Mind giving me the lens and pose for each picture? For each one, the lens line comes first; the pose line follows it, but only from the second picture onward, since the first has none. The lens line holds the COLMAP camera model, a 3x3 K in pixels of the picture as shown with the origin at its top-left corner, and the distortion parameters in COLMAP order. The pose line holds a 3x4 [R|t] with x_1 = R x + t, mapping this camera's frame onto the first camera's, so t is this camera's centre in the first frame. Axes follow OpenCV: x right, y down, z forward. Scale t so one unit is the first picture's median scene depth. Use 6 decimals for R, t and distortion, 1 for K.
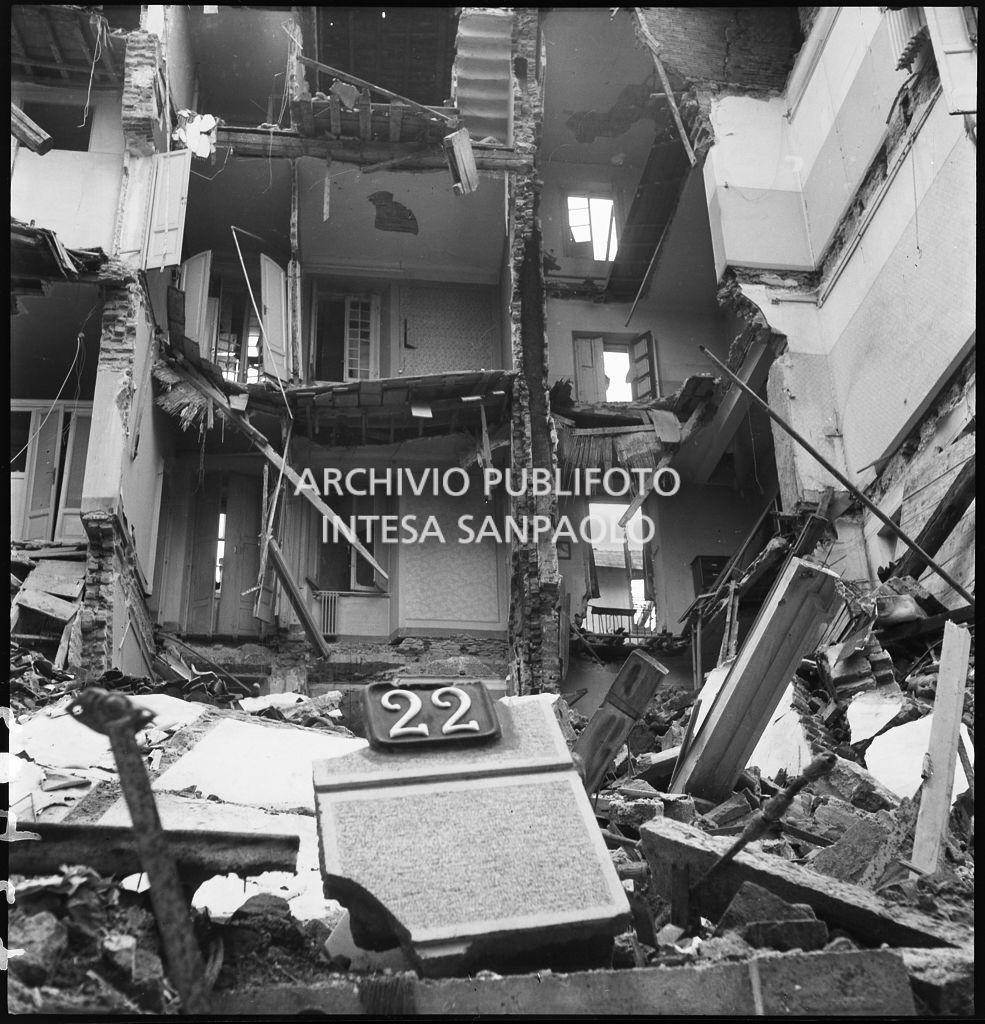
lens RADIAL K [[1274.6, 0, 490.6], [0, 1274.6, 541.0], [0, 0, 1]] dist [0.013434, -0.115648]
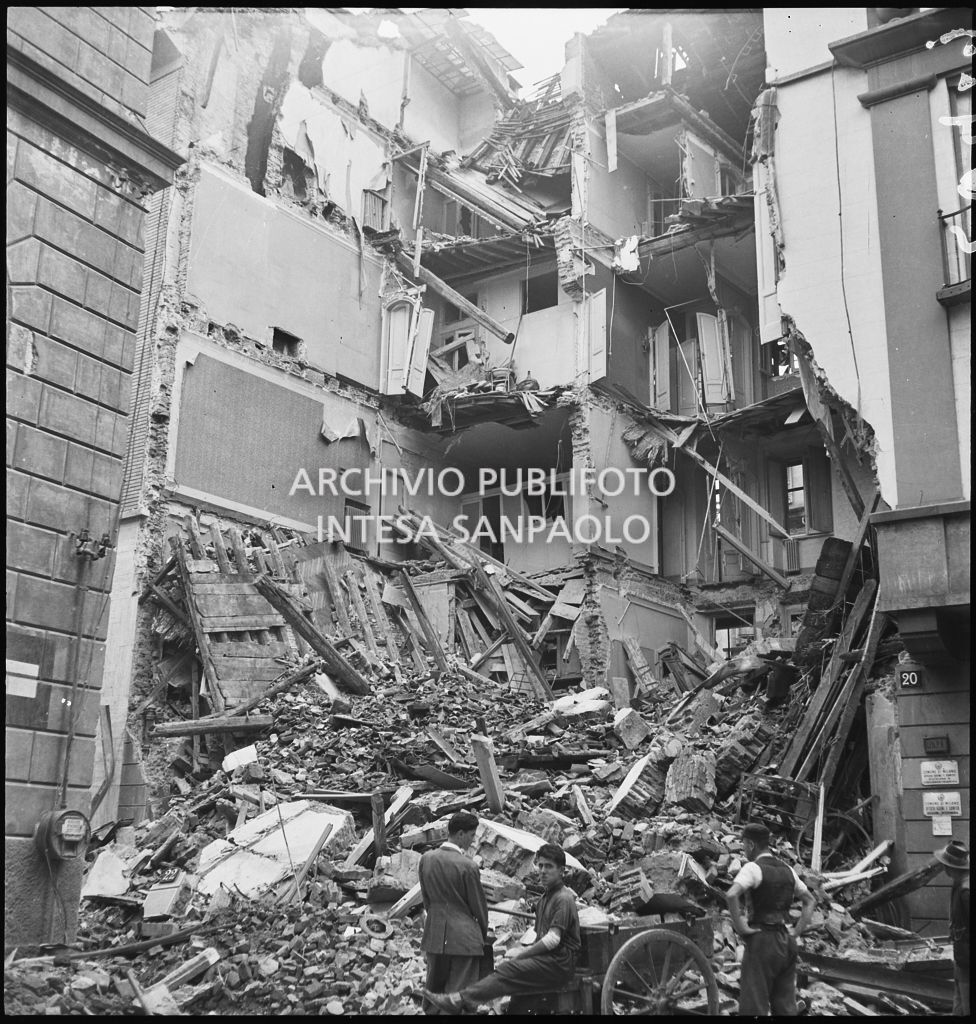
lens RADIAL K [[1274.6, 0, 486.1], [0, 1274.6, 541.0], [0, 0, 1]] dist [0.013434, -0.115648]
pose [[0.709069, -0.139452, -0.691212, 0.733677], [0.269594, 0.959390, 0.083002, -0.199756], [0.651568, -0.245200, 0.717869, -0.282202]]
